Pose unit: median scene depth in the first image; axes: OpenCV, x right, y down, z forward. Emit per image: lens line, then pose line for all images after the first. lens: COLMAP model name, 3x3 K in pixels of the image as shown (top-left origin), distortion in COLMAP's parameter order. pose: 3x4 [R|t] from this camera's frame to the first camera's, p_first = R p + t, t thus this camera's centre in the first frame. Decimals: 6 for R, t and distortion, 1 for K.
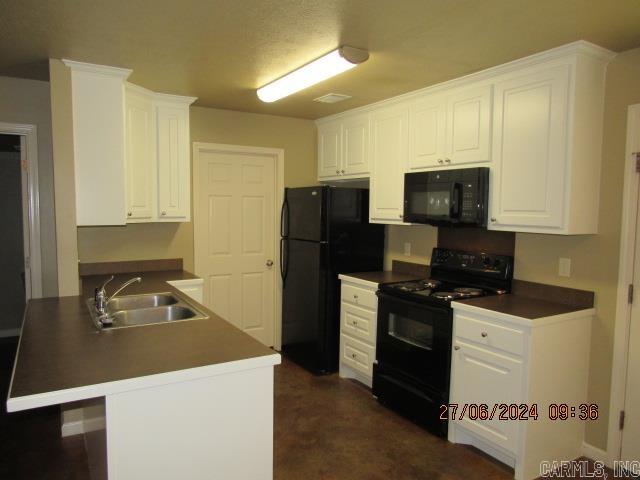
lens RADIAL K [[462.4, 0, 320.0], [0, 462.4, 240.0], [0, 0, 1]] dist [-0.027189, 0.004476]
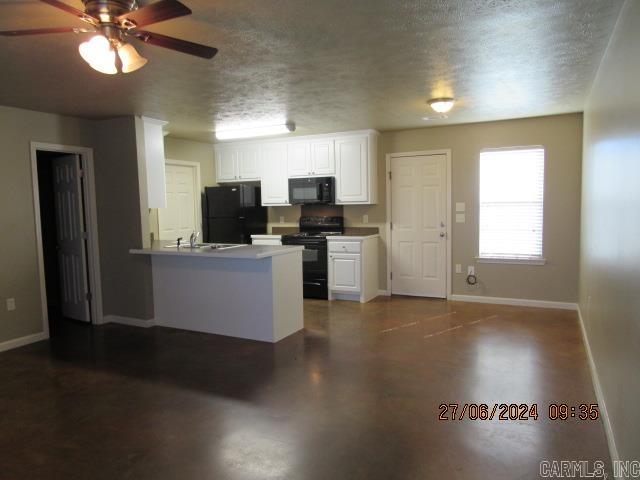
lens RADIAL K [[462.4, 0, 320.0], [0, 462.4, 240.0], [0, 0, 1]] dist [-0.027189, 0.004476]
pose [[0.845489, -0.069313, 0.529476, -0.773053], [0.067578, 0.997457, 0.022666, 0.080667], [-0.529700, 0.016617, 0.848022, -0.740118]]
